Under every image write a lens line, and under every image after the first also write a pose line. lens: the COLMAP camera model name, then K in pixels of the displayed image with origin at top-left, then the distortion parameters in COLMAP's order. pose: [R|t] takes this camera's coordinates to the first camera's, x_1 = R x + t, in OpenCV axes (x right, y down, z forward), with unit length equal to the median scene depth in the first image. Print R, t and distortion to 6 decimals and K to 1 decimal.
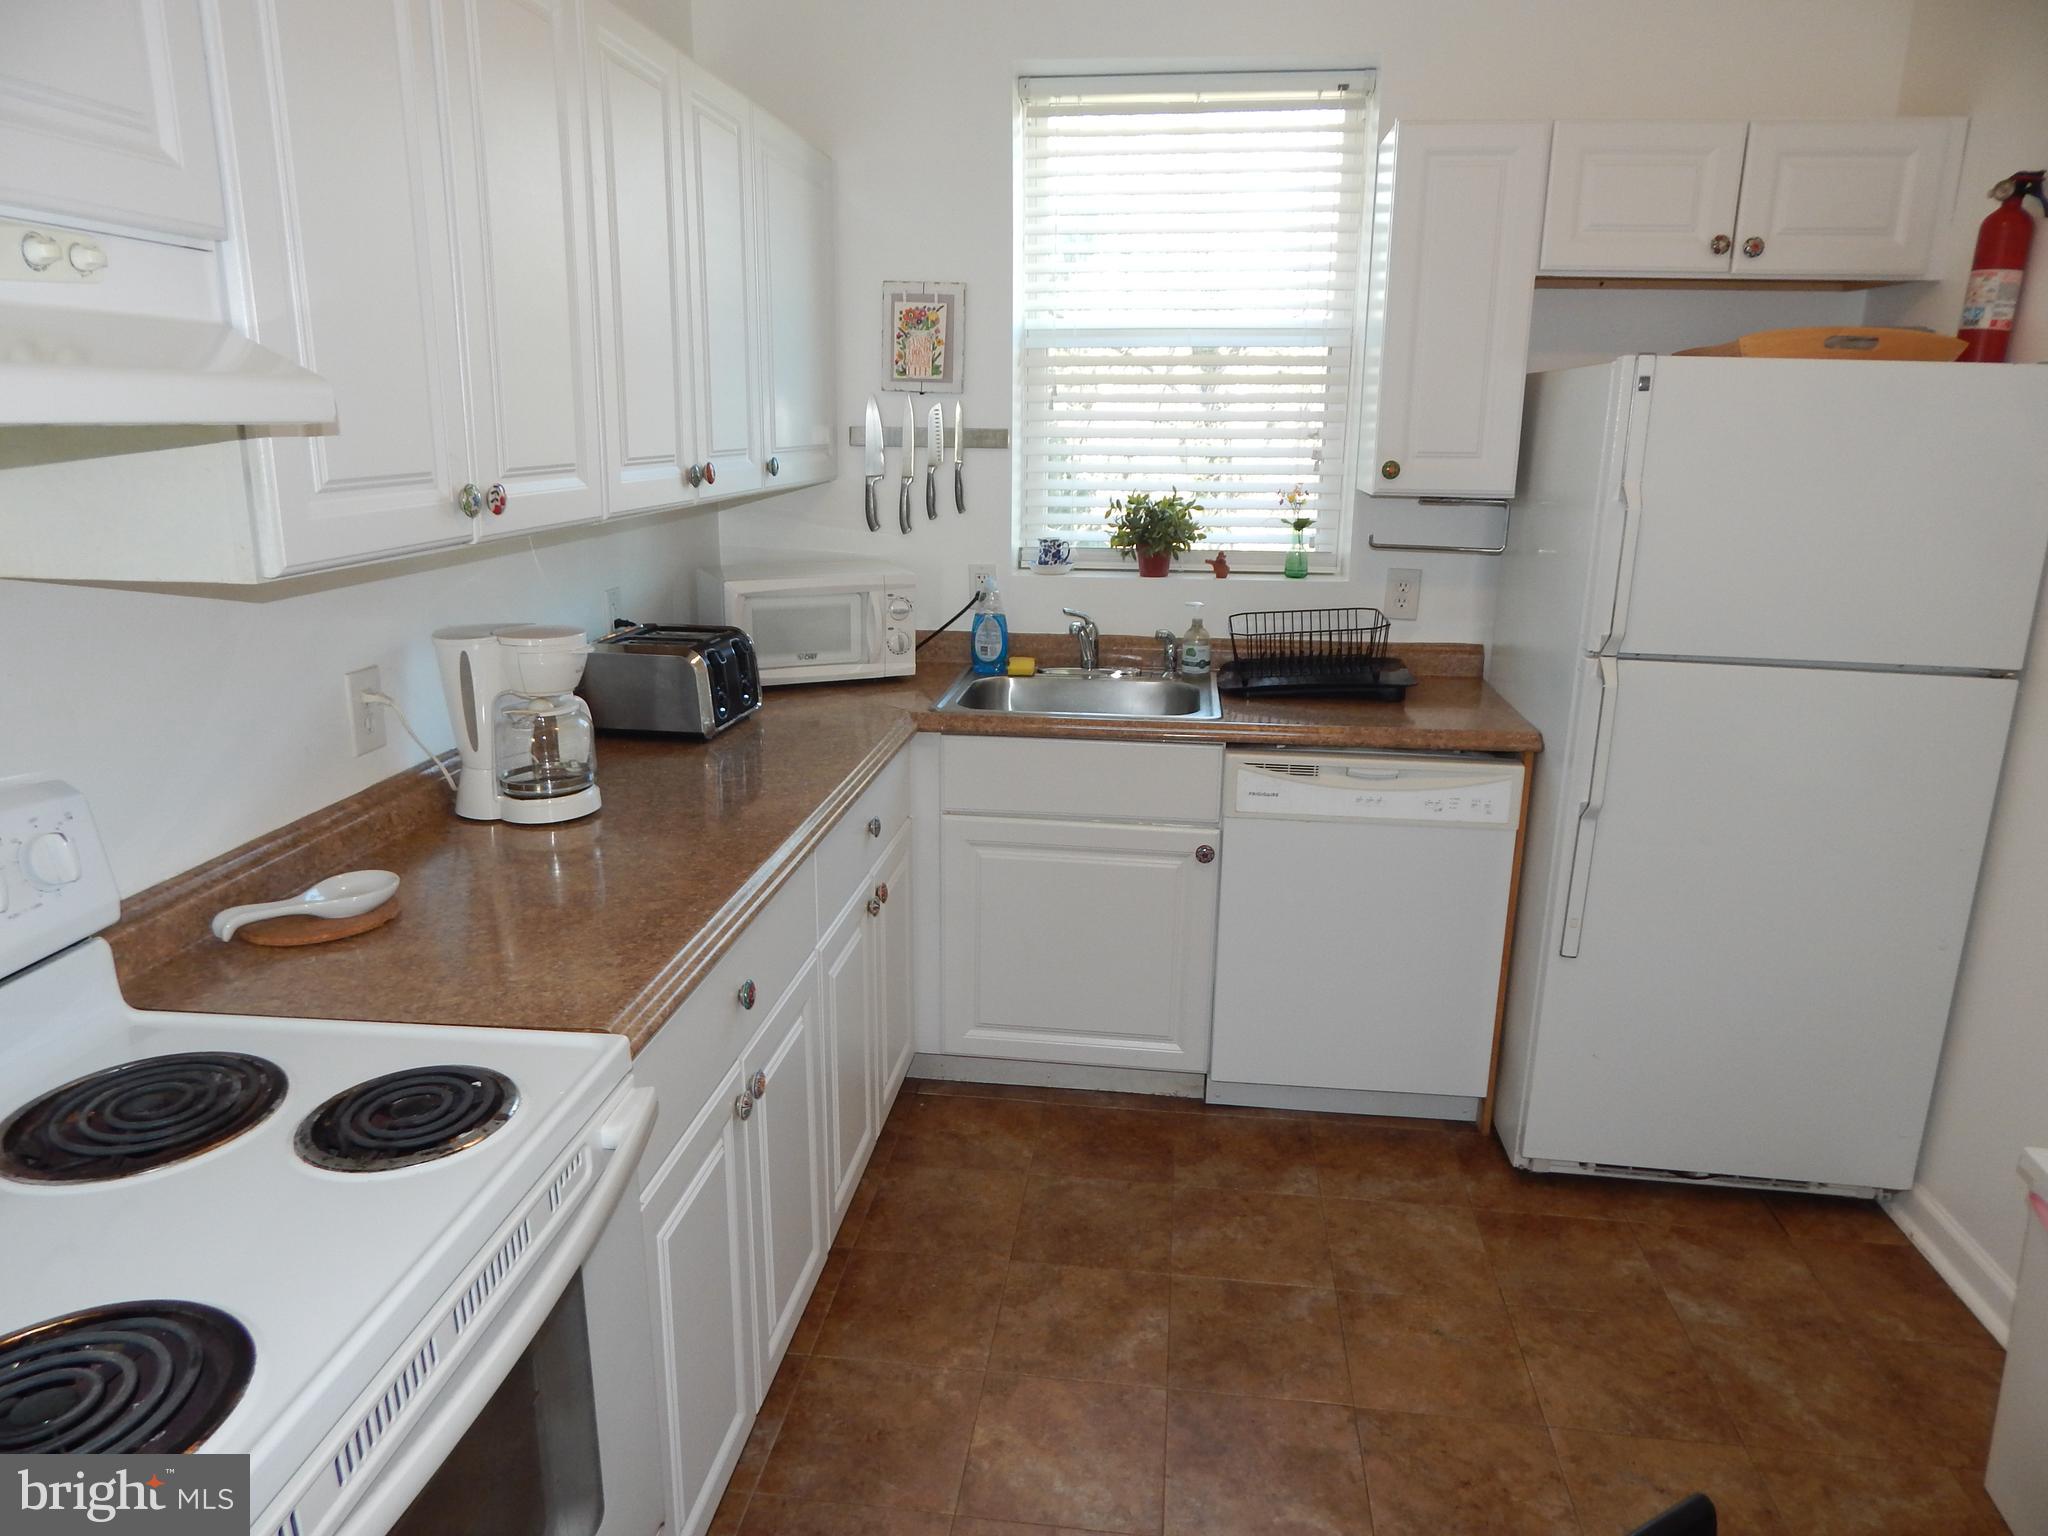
lens RADIAL K [[1340.9, 0, 1021.9], [0, 1340.9, 757.0], [0, 0, 1]] dist [0.001016, -0.006723]
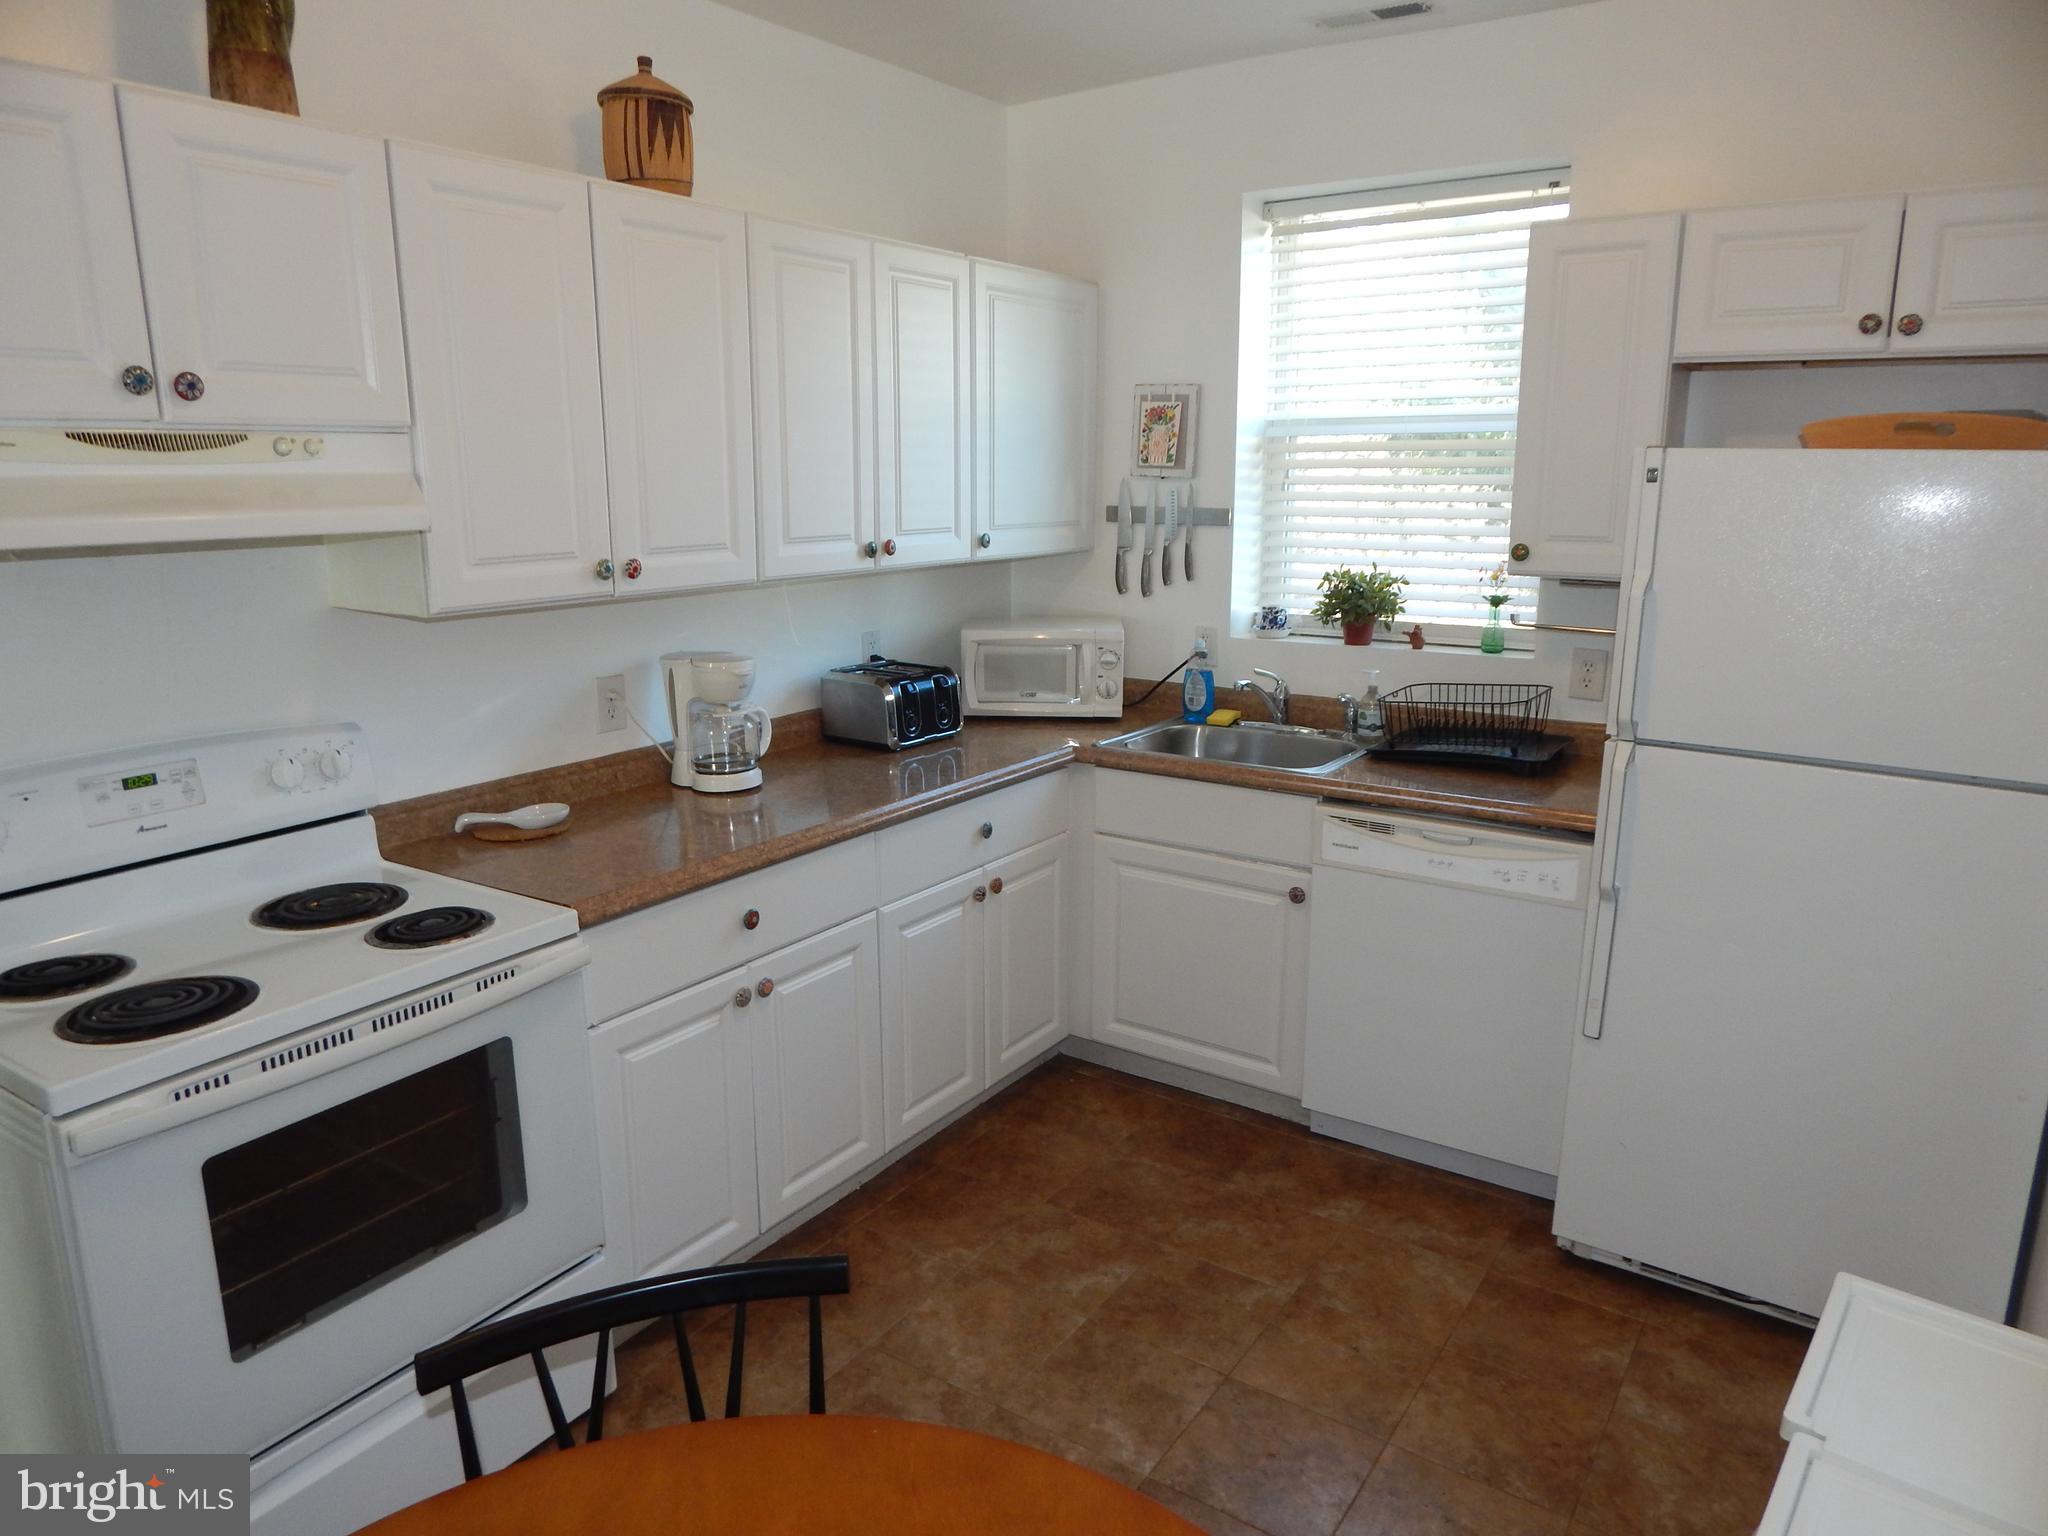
lens RADIAL K [[1329.8, 0, 1017.7], [0, 1329.8, 759.7], [0, 0, 1]] dist [-0.003885, -0.001980]
pose [[0.889095, 0.087623, -0.449257, 0.422834], [-0.104019, 0.994504, -0.011891, -0.001599], [0.445746, 0.057303, 0.893323, -0.087533]]
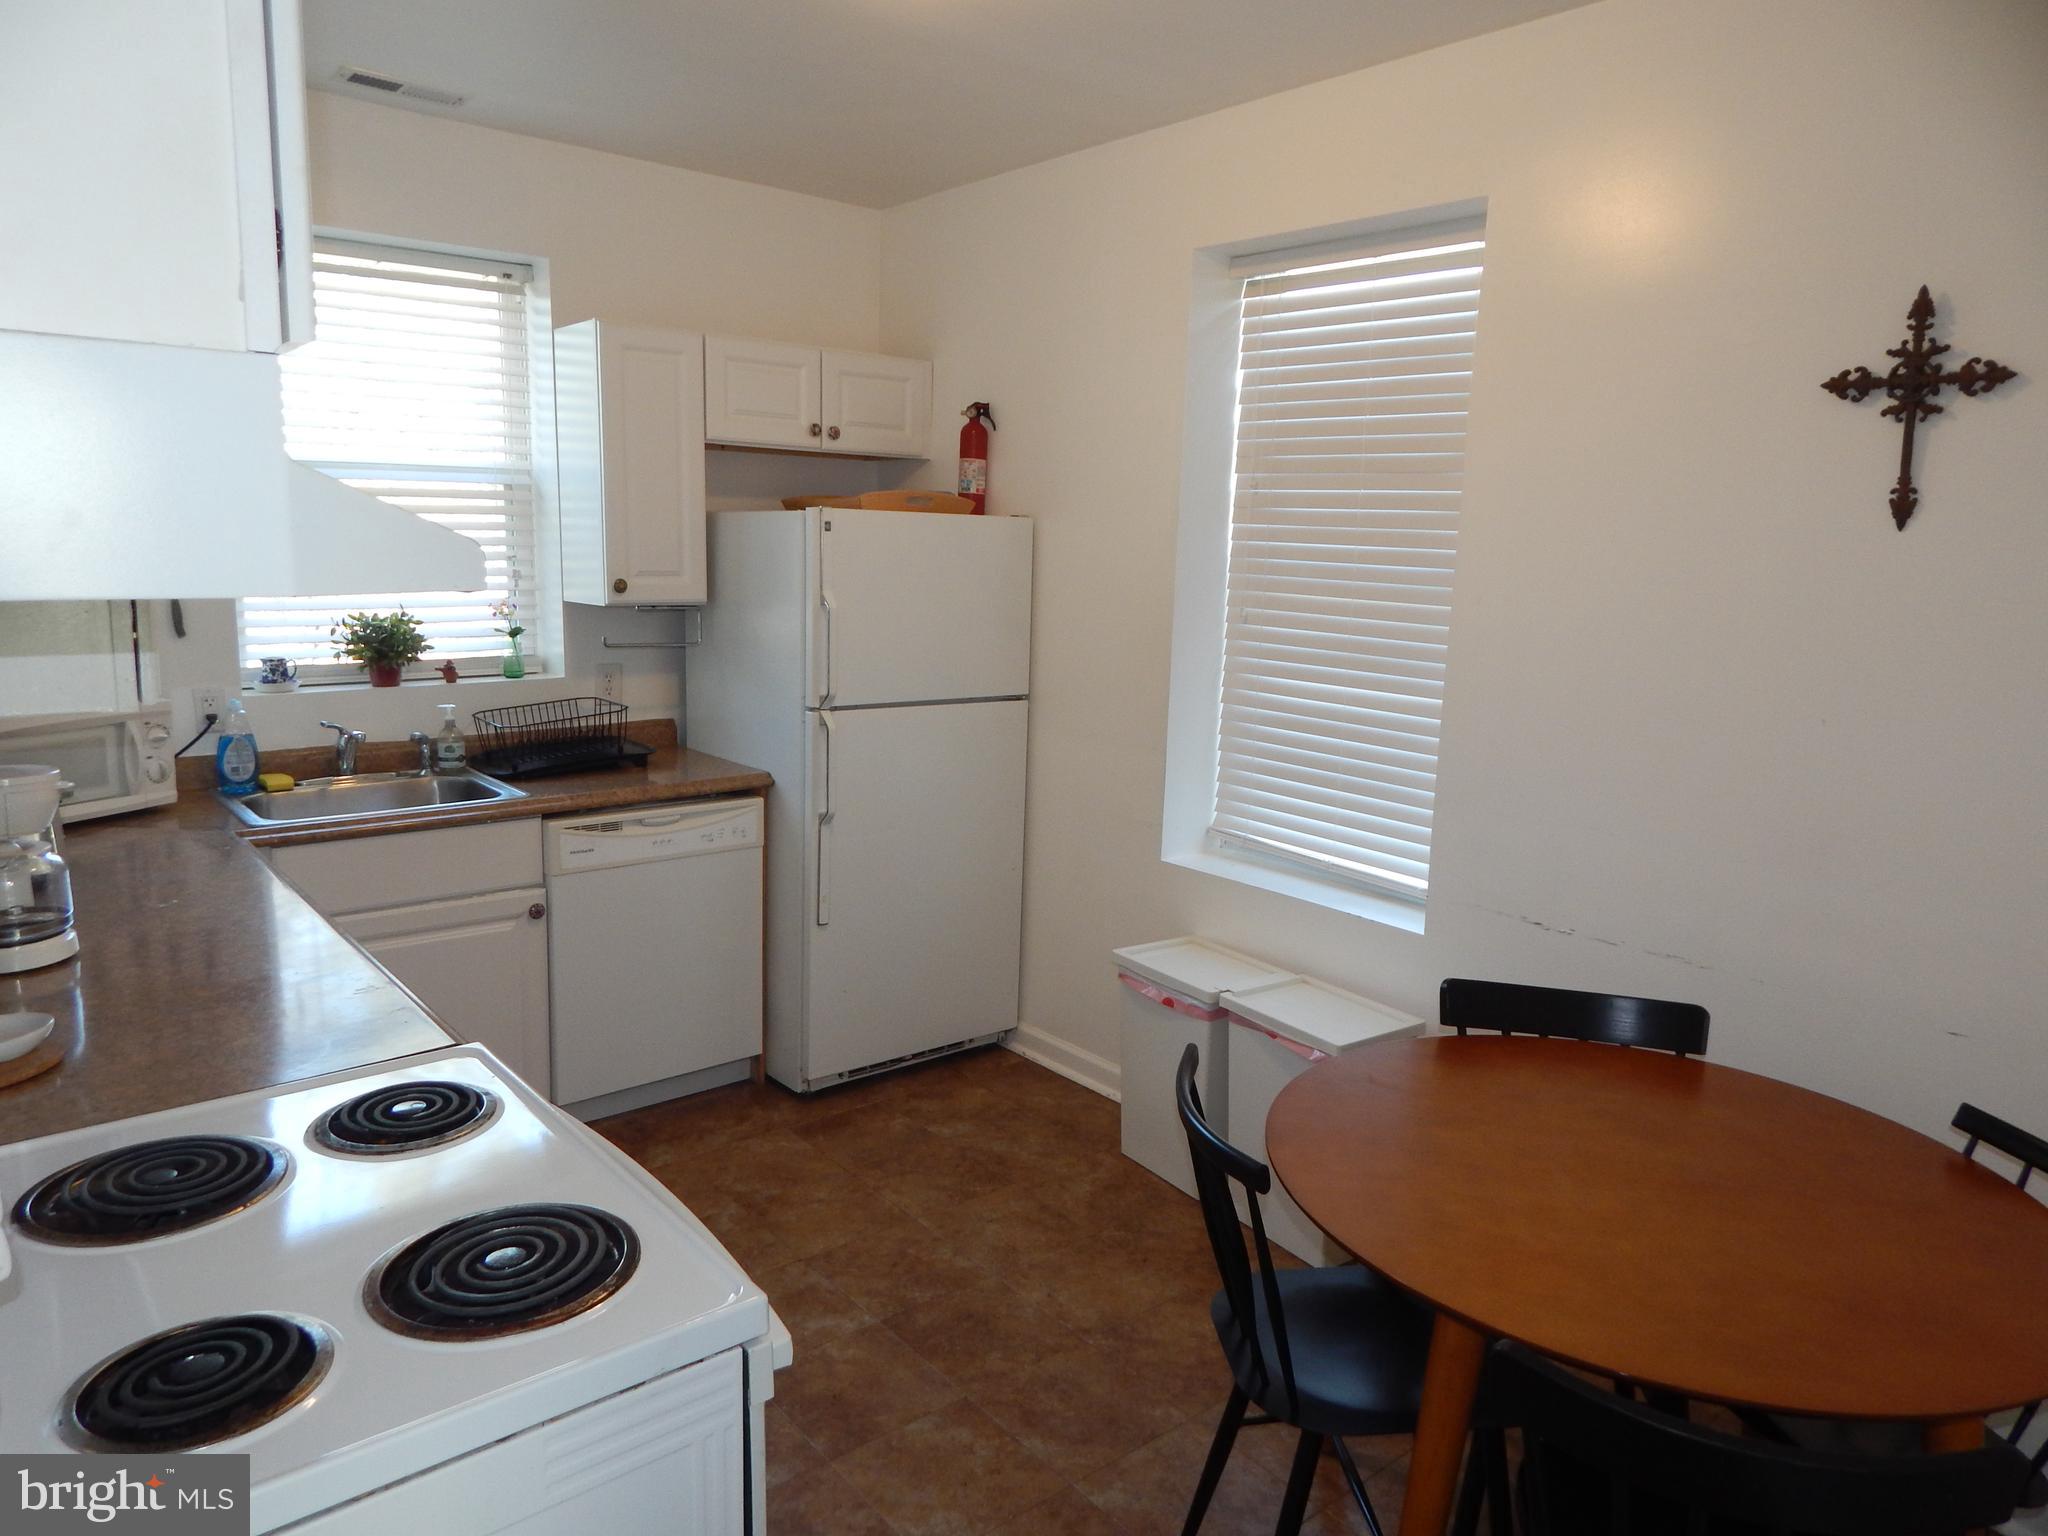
lens RADIAL K [[1329.8, 0, 1017.7], [0, 1329.8, 759.7], [0, 0, 1]] dist [-0.003885, -0.001980]
pose [[0.694554, -0.116714, 0.709910, -0.392007], [0.166446, 0.986050, -0.000732, 0.012574], [-0.699921, 0.118670, 0.704292, -0.136725]]
